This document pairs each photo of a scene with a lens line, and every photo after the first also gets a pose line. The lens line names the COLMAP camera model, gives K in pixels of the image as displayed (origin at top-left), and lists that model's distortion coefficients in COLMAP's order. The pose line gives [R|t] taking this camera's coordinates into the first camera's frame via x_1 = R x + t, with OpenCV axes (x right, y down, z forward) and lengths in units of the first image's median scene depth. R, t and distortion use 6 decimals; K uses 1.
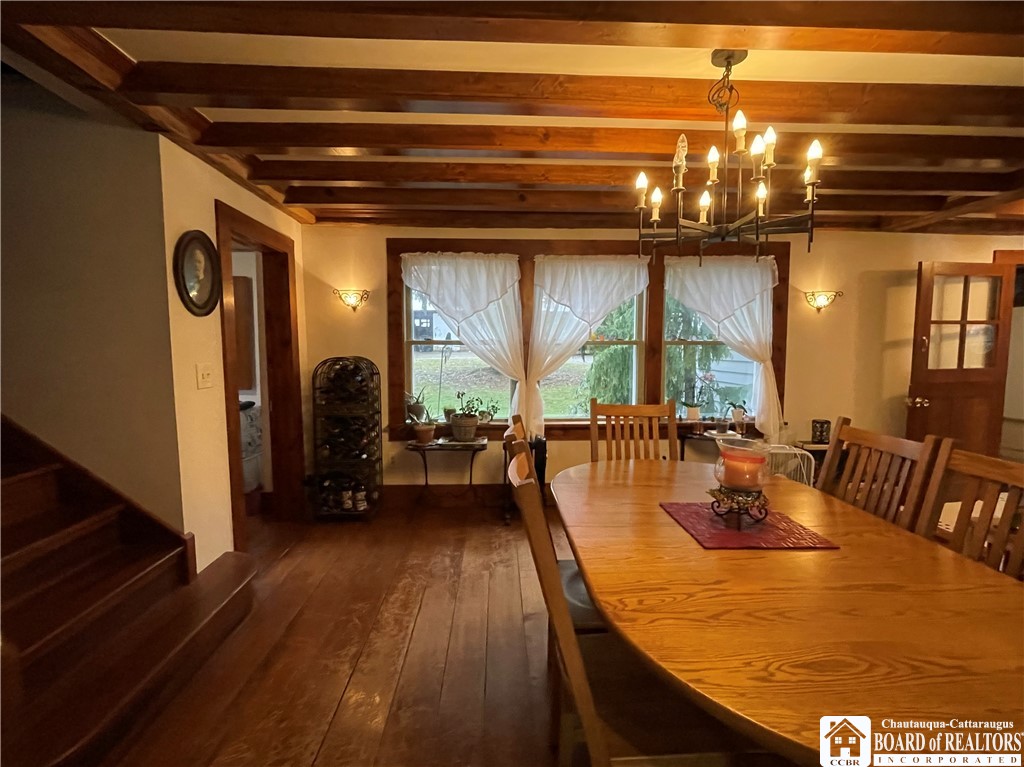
lens RADIAL K [[472.9, 0, 512.6], [0, 472.9, 383.7], [0, 0, 1]] dist [0.000349, -0.000068]
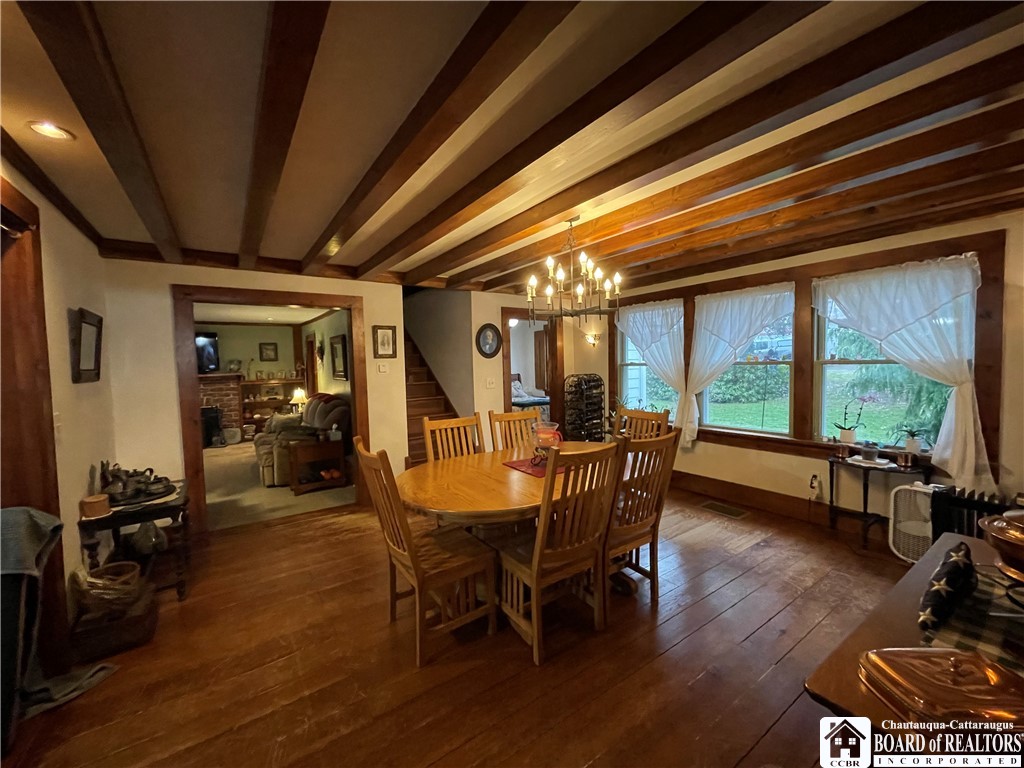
lens RADIAL K [[413.7, 0, 513.3], [0, 413.7, 384.1], [0, 0, 1]] dist [-0.001751, -0.000515]
pose [[0.541979, 0.029984, -0.839857, 0.732300], [-0.042809, 0.999051, 0.008042, -0.021080], [0.839301, 0.031595, 0.542748, -0.020099]]
